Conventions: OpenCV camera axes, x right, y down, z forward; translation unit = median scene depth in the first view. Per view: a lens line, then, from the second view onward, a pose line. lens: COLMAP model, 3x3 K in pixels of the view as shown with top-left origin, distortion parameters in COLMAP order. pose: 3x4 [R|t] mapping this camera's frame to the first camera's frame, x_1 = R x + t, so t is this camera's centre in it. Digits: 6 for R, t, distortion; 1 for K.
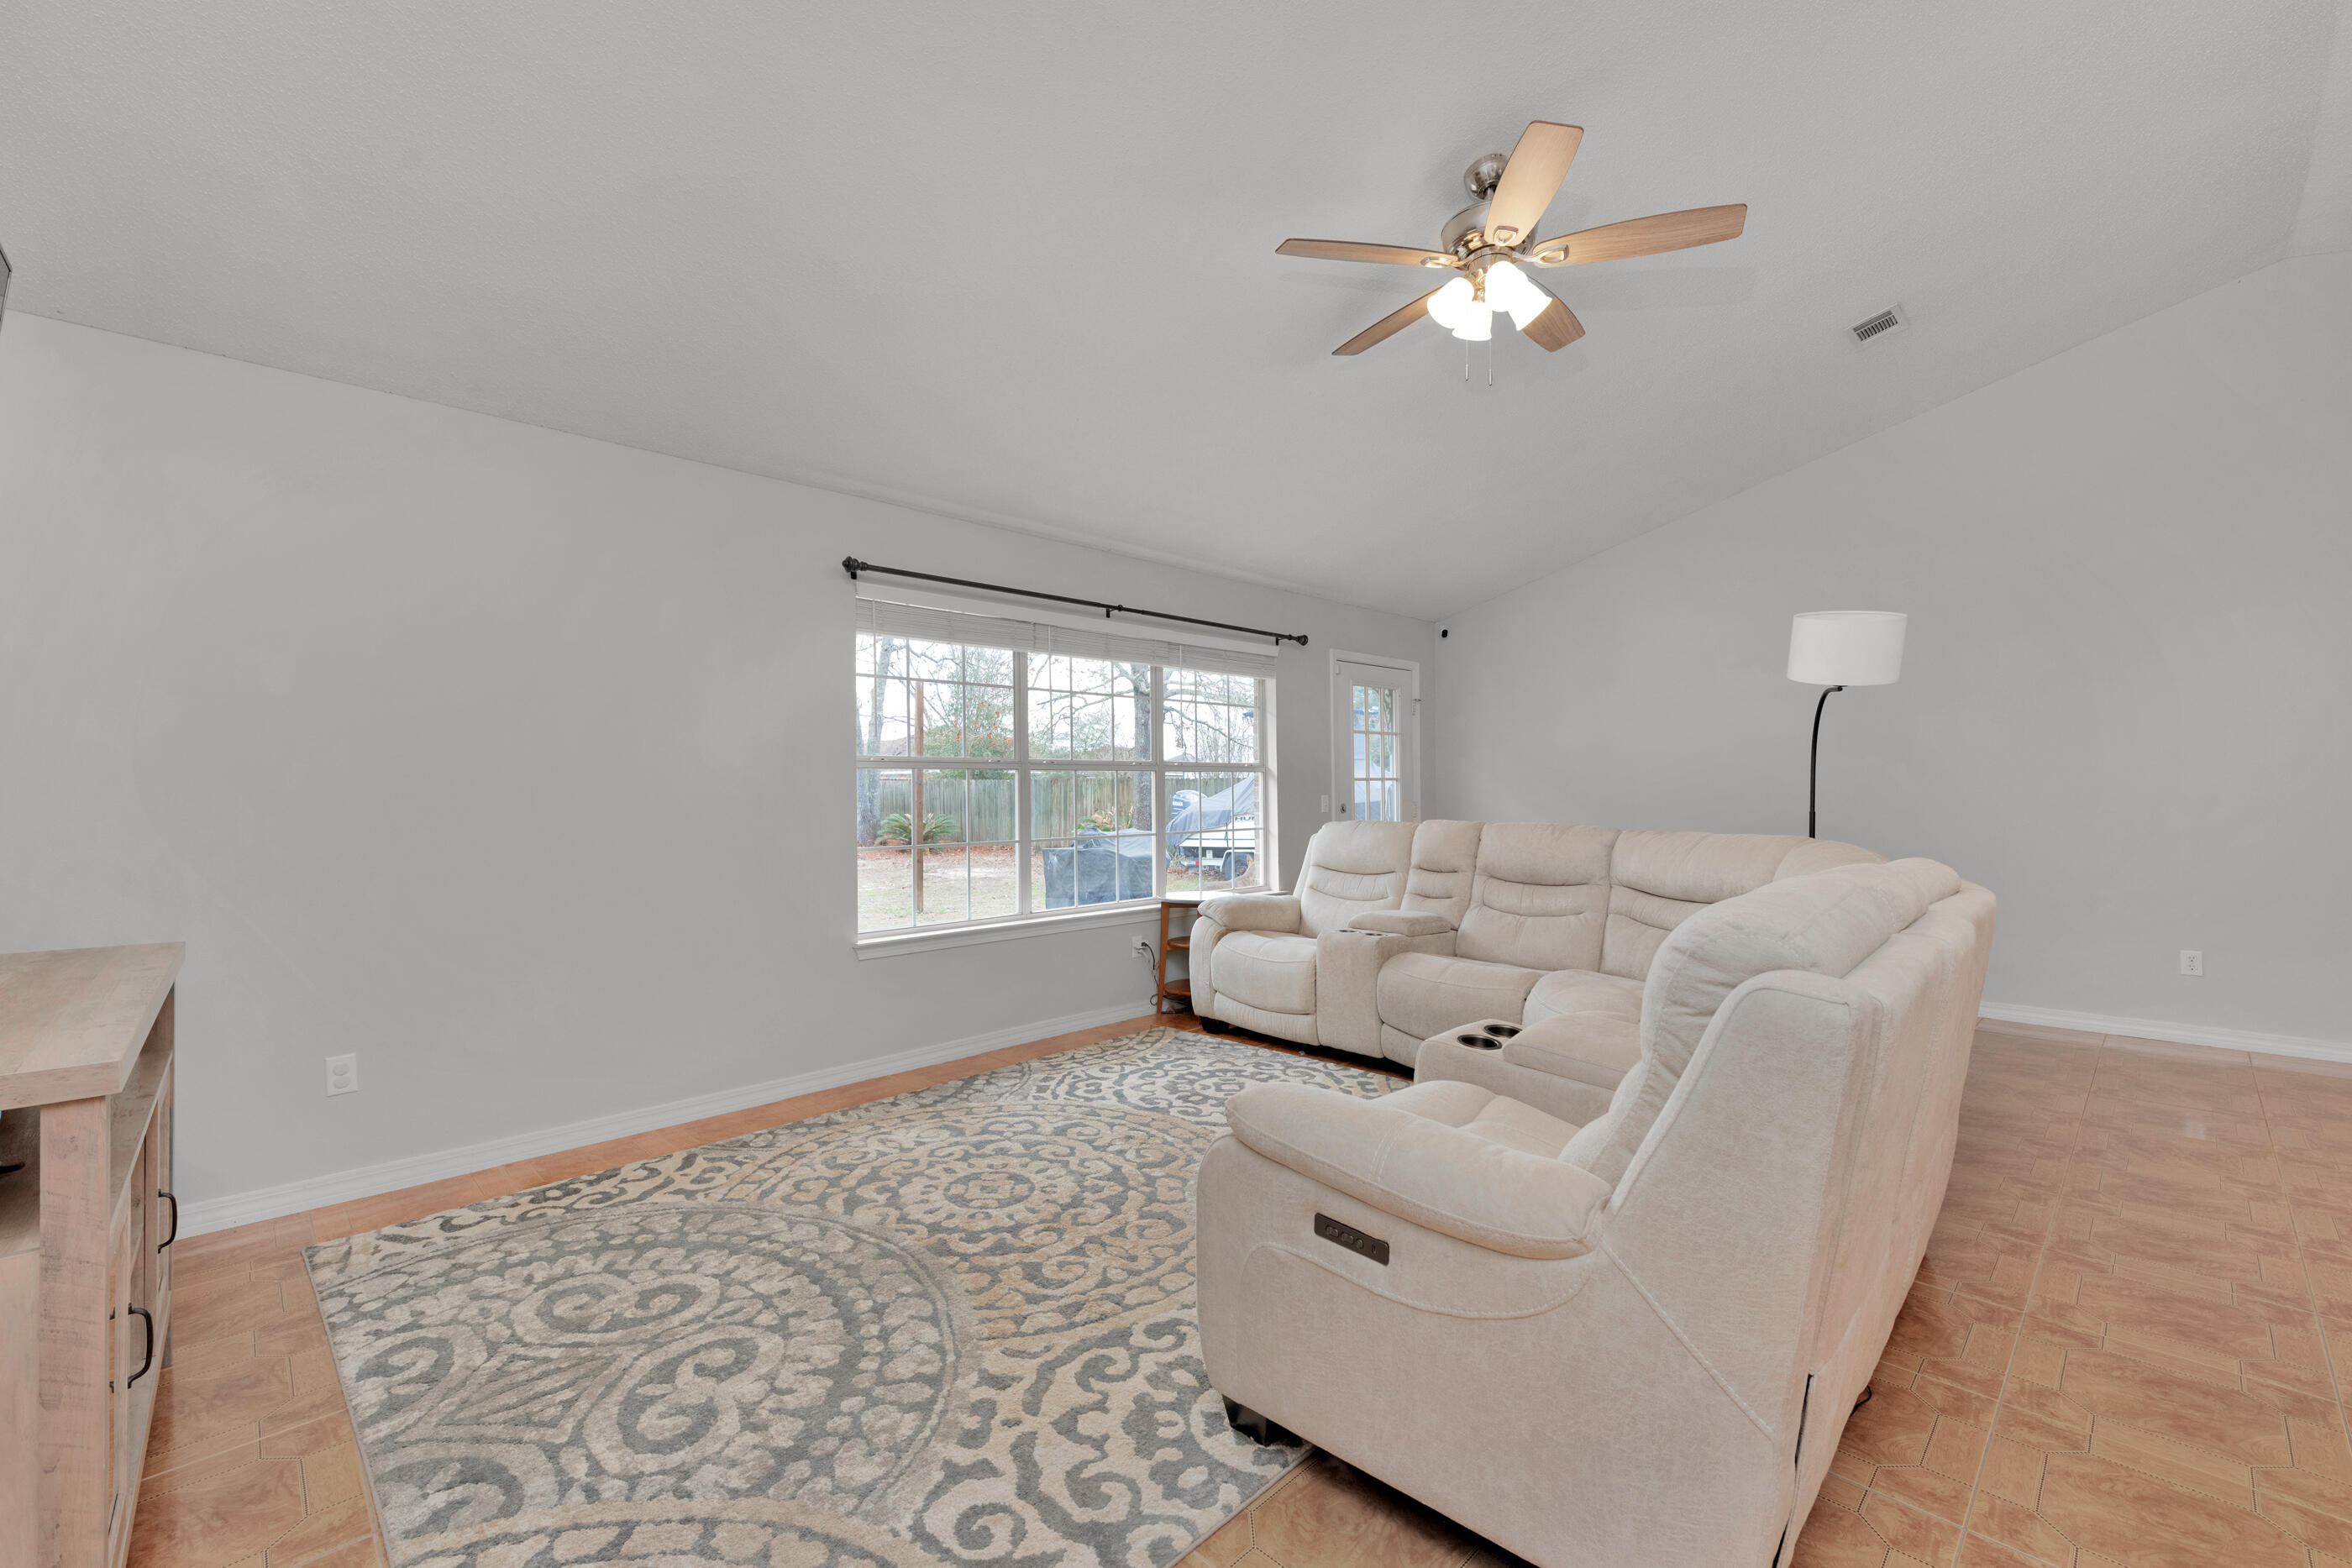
lens RADIAL K [[942.2, 0, 1162.1], [0, 942.2, 780.4], [0, 0, 1]] dist [0.012371, -0.002750]
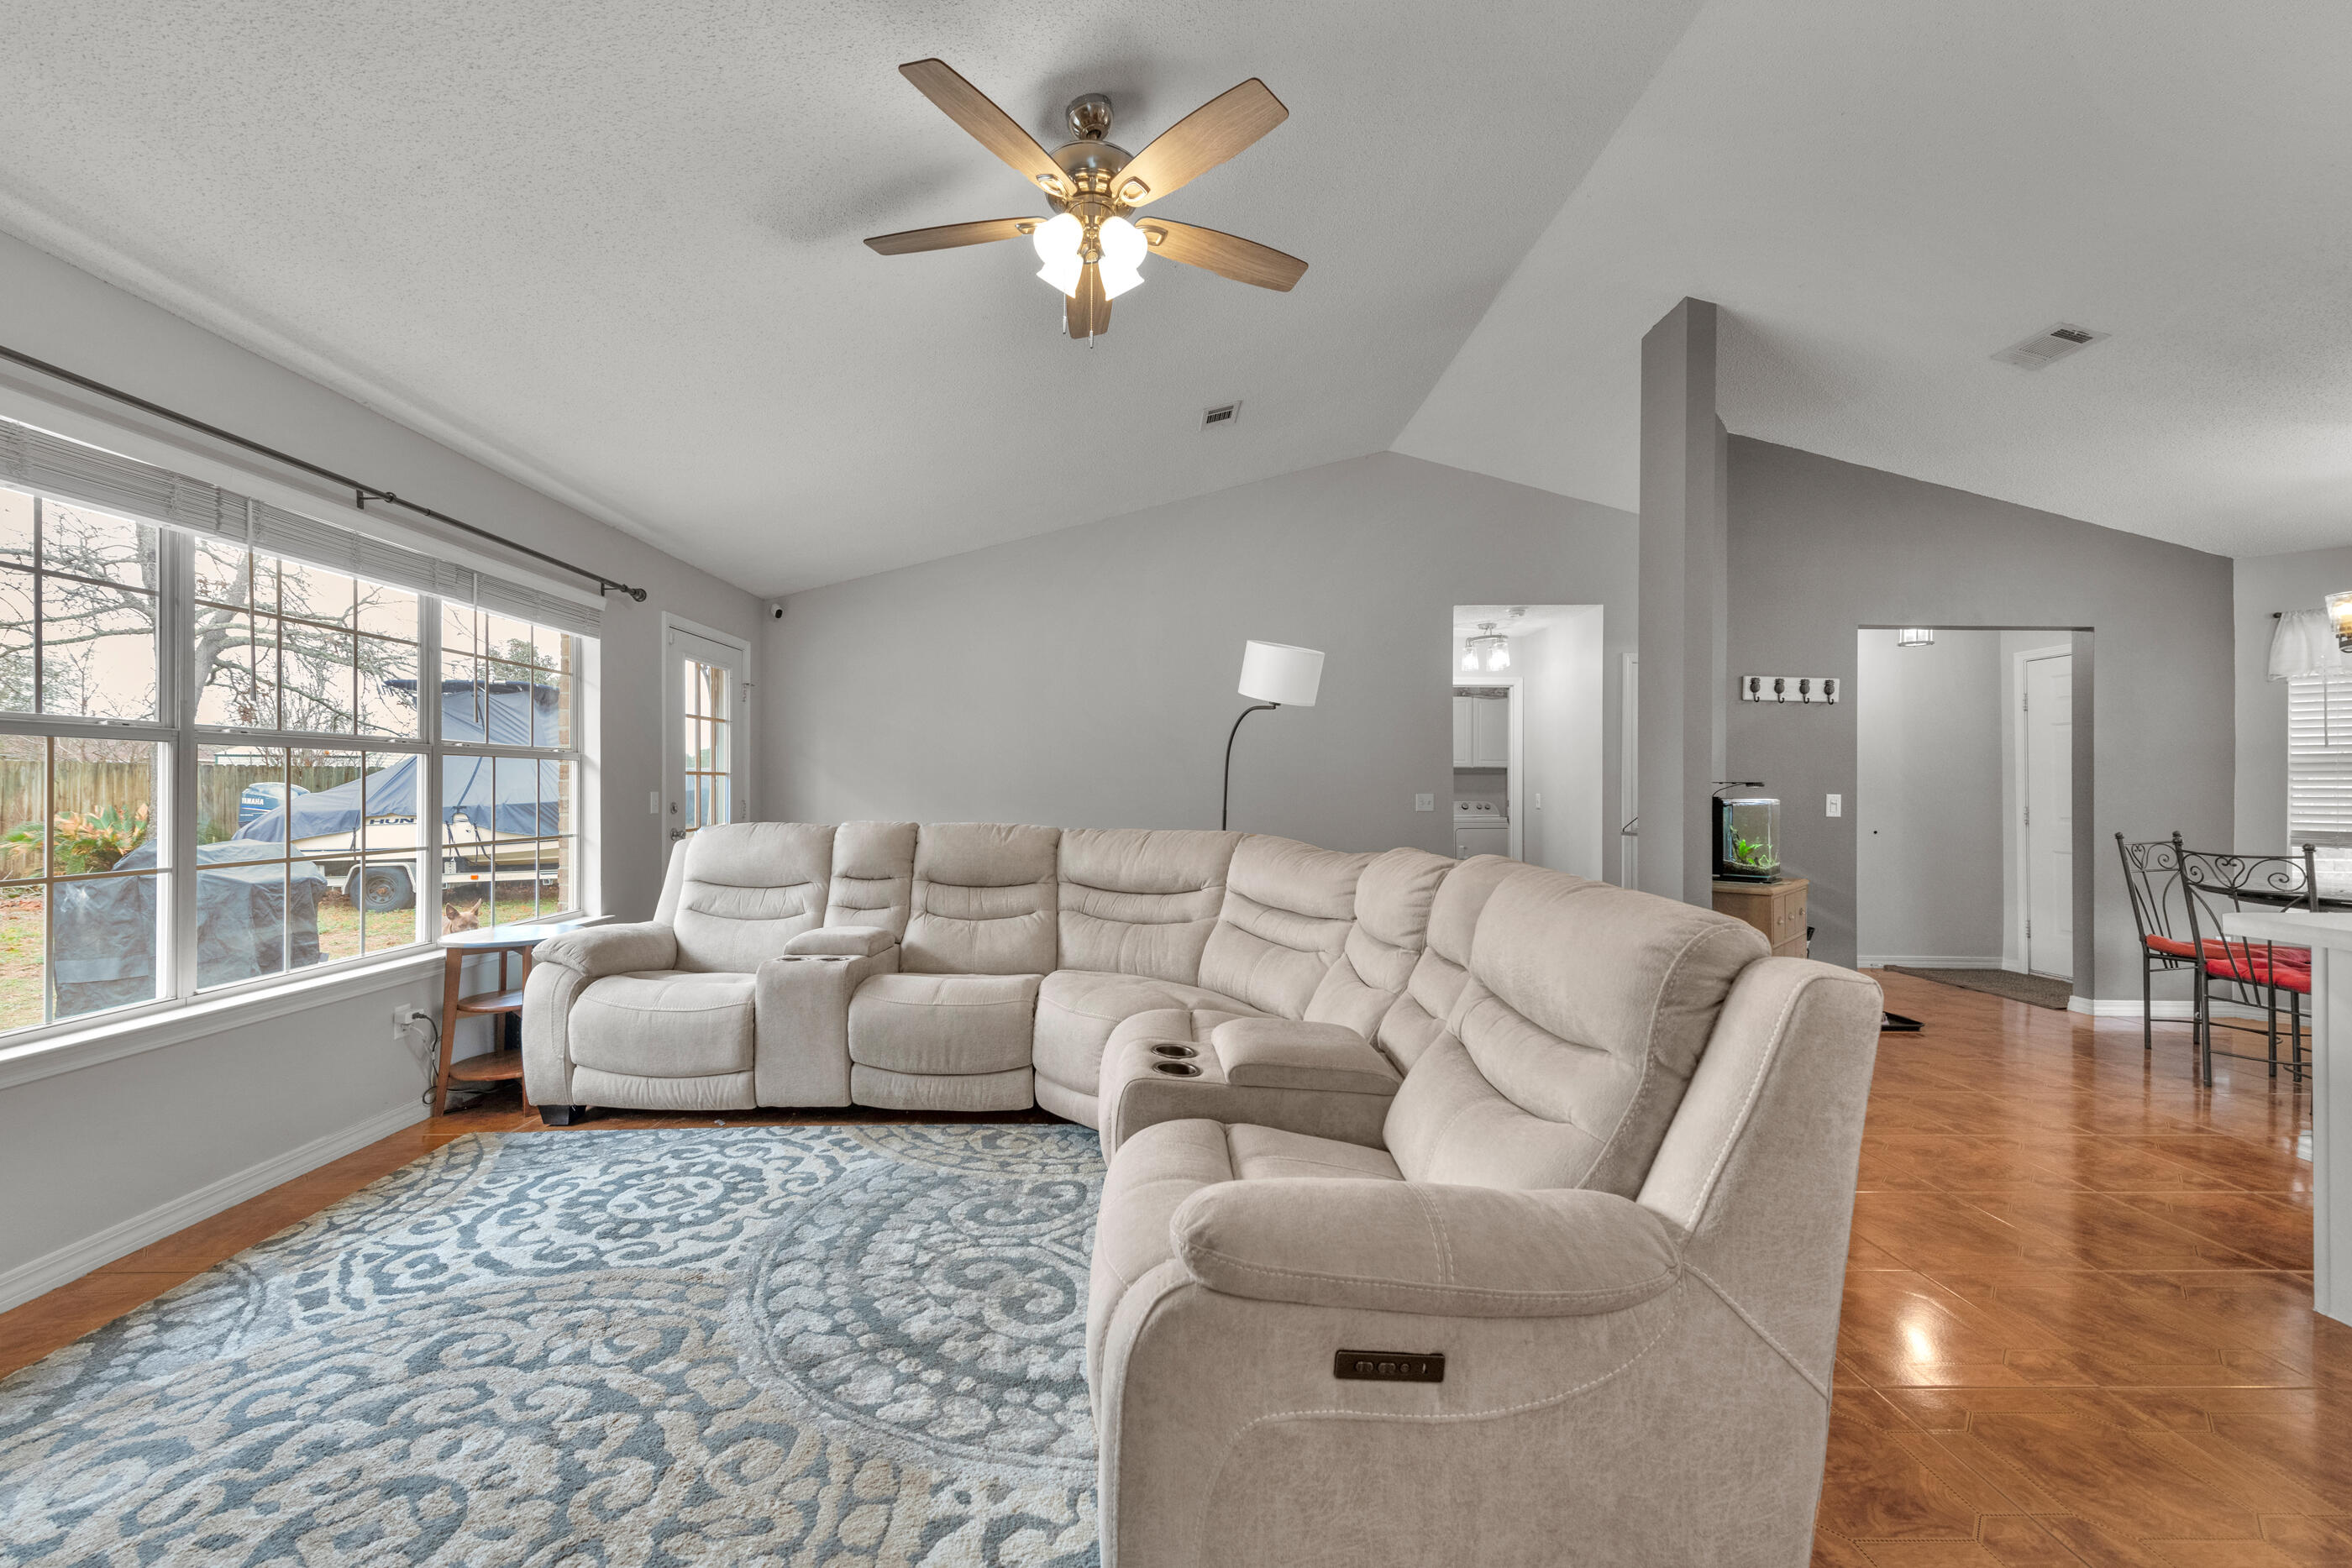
lens RADIAL K [[942.2, 0, 1135.3], [0, 942.2, 780.7], [0, 0, 1]] dist [0.012371, -0.002750]
pose [[0.693476, 0.018457, 0.720244, -0.207167], [-0.020436, 0.999773, -0.005944, 0.005160], [-0.720190, -0.010596, 0.693696, 0.247707]]
